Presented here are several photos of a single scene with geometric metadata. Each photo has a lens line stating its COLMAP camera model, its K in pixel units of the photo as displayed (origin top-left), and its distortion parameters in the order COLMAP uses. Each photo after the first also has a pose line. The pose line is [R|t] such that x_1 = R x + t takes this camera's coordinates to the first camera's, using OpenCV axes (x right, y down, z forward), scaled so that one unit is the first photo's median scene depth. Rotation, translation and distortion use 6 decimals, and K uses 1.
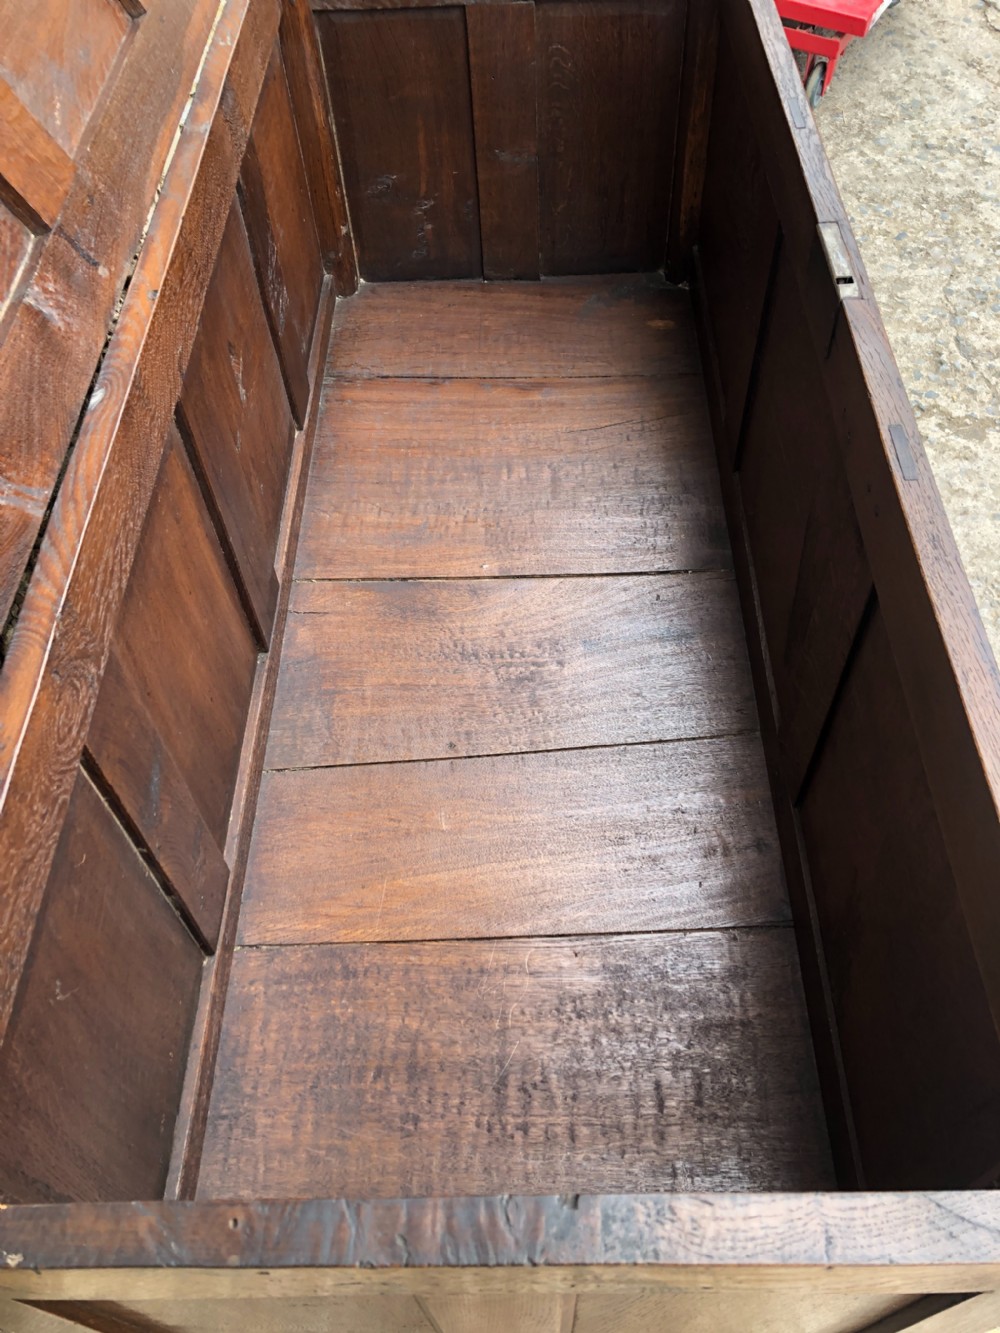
lens RADIAL K [[1090.5, 0, 507.3], [0, 1090.5, 667.8], [0, 0, 1]] dist [0.016187, -0.002943]
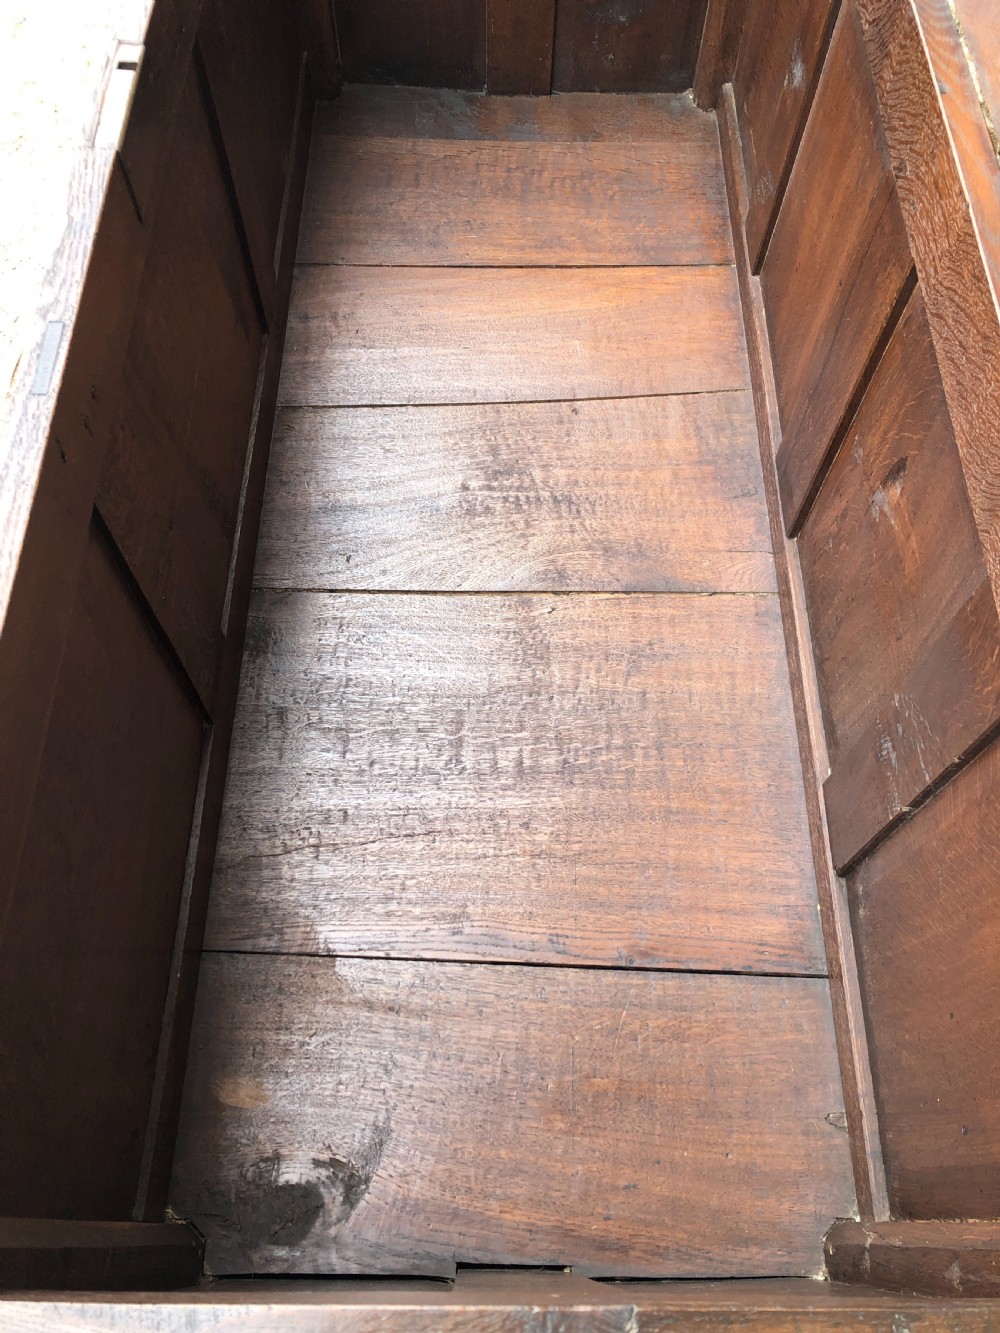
lens RADIAL K [[1090.5, 0, 507.3], [0, 1090.5, 667.8], [0, 0, 1]] dist [0.016187, -0.002943]
pose [[-0.999948, 0.001241, 0.010132, 0.003138], [0.008570, -0.437031, 0.899406, -0.914614], [0.005544, 0.899446, 0.436998, 0.724641]]
